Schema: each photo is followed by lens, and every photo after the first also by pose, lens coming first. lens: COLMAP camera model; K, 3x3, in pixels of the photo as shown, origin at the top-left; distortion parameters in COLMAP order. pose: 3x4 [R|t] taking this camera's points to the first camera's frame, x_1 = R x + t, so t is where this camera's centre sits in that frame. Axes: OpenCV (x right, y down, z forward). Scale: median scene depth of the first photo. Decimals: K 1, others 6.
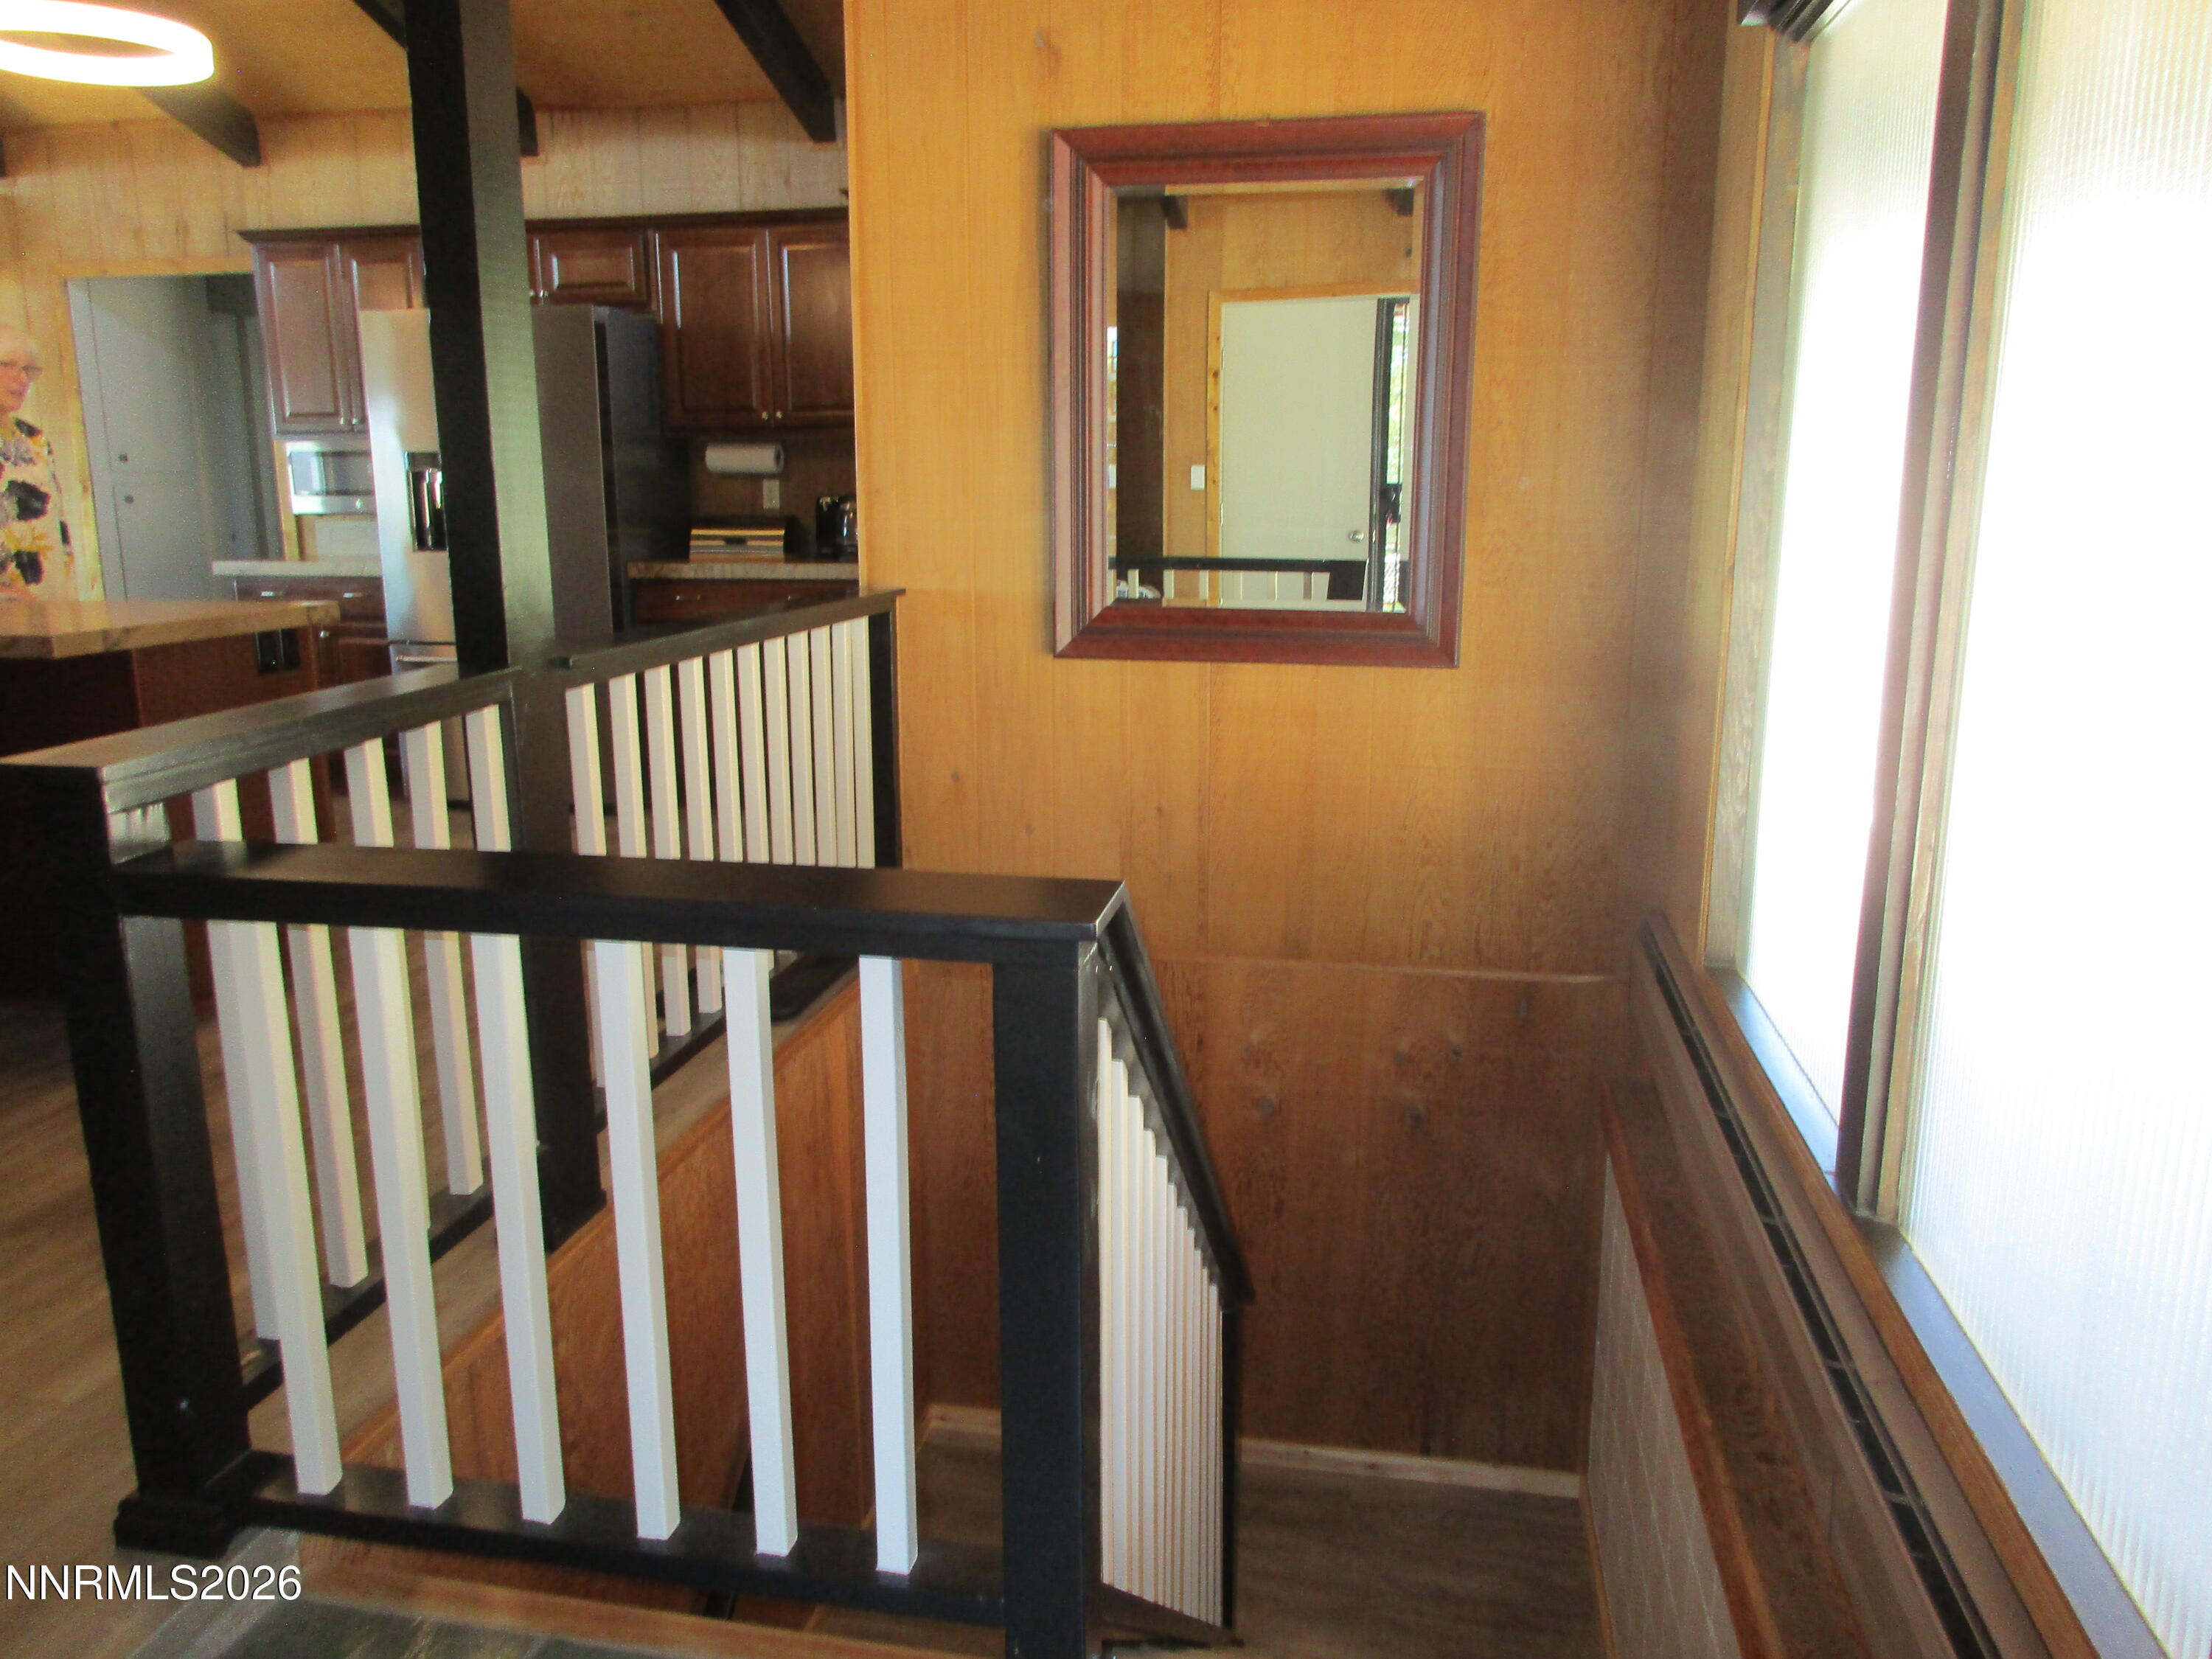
lens RADIAL K [[1642.0, 0, 1106.0], [0, 1642.0, 829.5], [0, 0, 1]] dist [-0.005113, 0.001074]
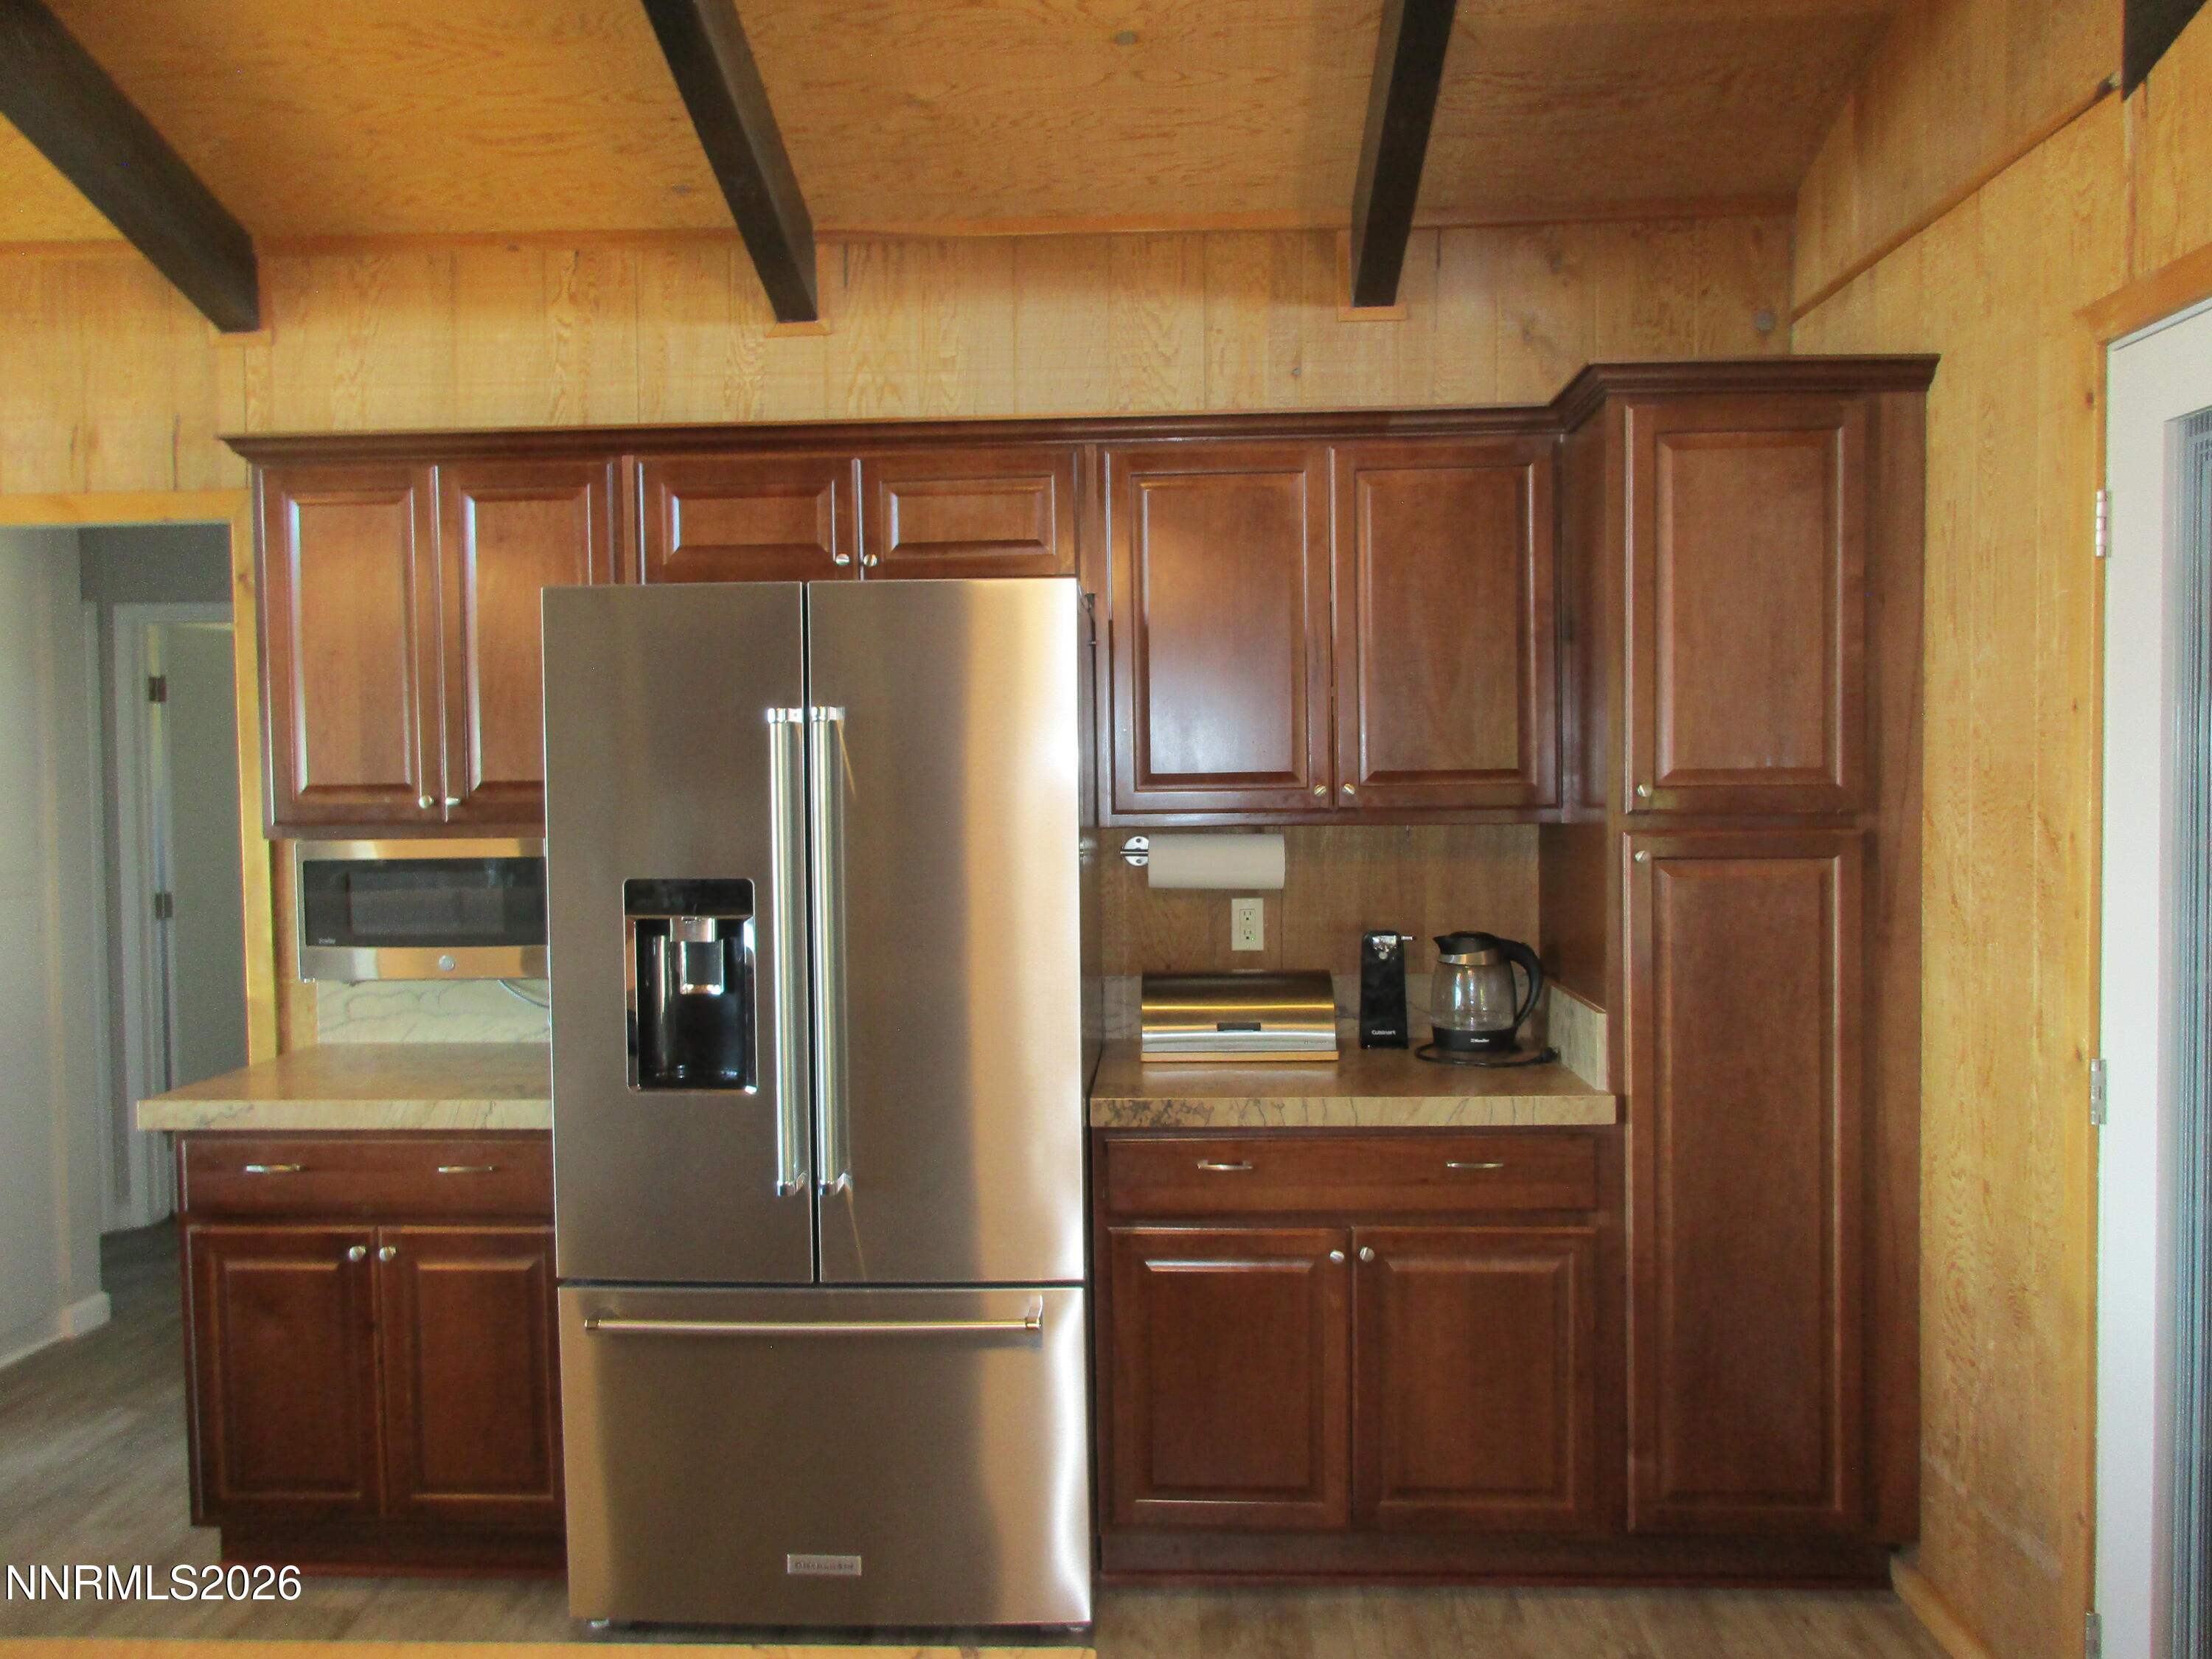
lens RADIAL K [[1642.0, 0, 1106.0], [0, 1642.0, 829.5], [0, 0, 1]] dist [-0.005113, 0.001074]
pose [[0.988909, -0.015605, 0.147704, -0.336406], [0.040832, 0.984711, -0.169343, -0.148166], [-0.142803, 0.173496, 0.974426, 0.485730]]
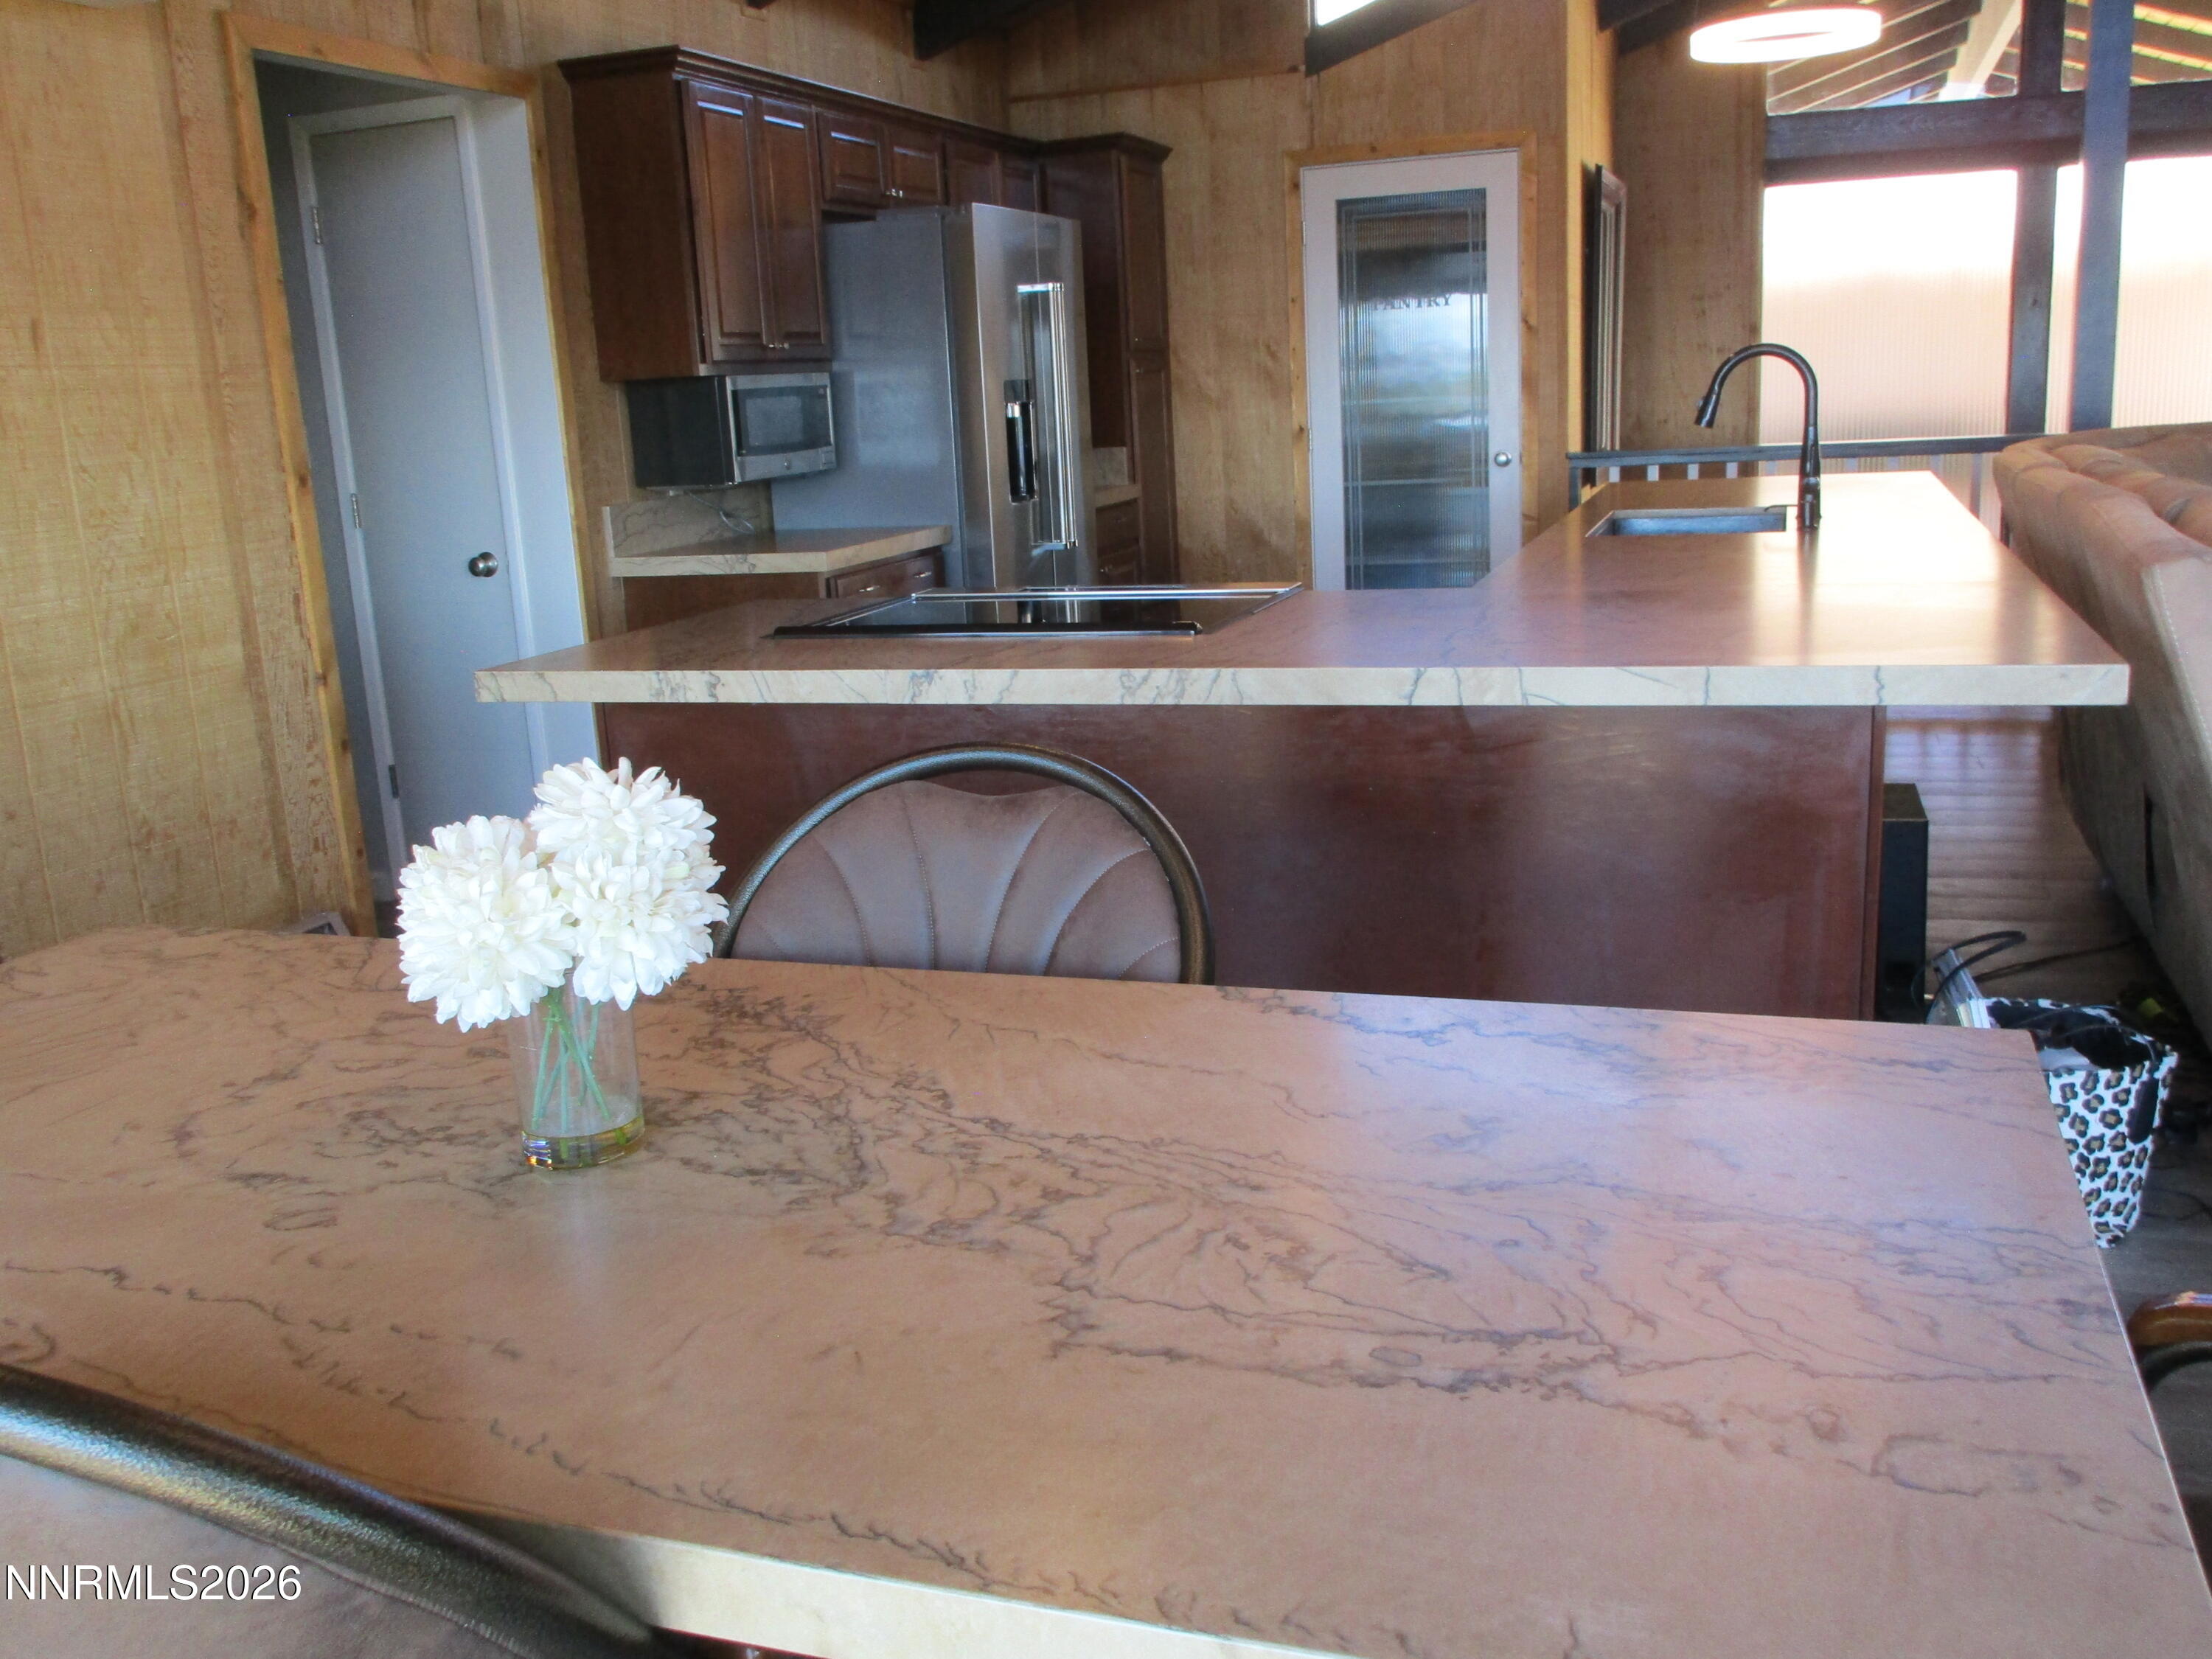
lens RADIAL K [[1962.9, 0, 1081.7], [0, 1962.9, 824.9], [0, 0, 1]] dist [-0.010267, -0.005014]
pose [[0.144180, -0.223282, 0.964032, -1.311413], [0.259357, 0.948681, 0.180937, -0.174249], [-0.954959, 0.223941, 0.194690, 0.766255]]
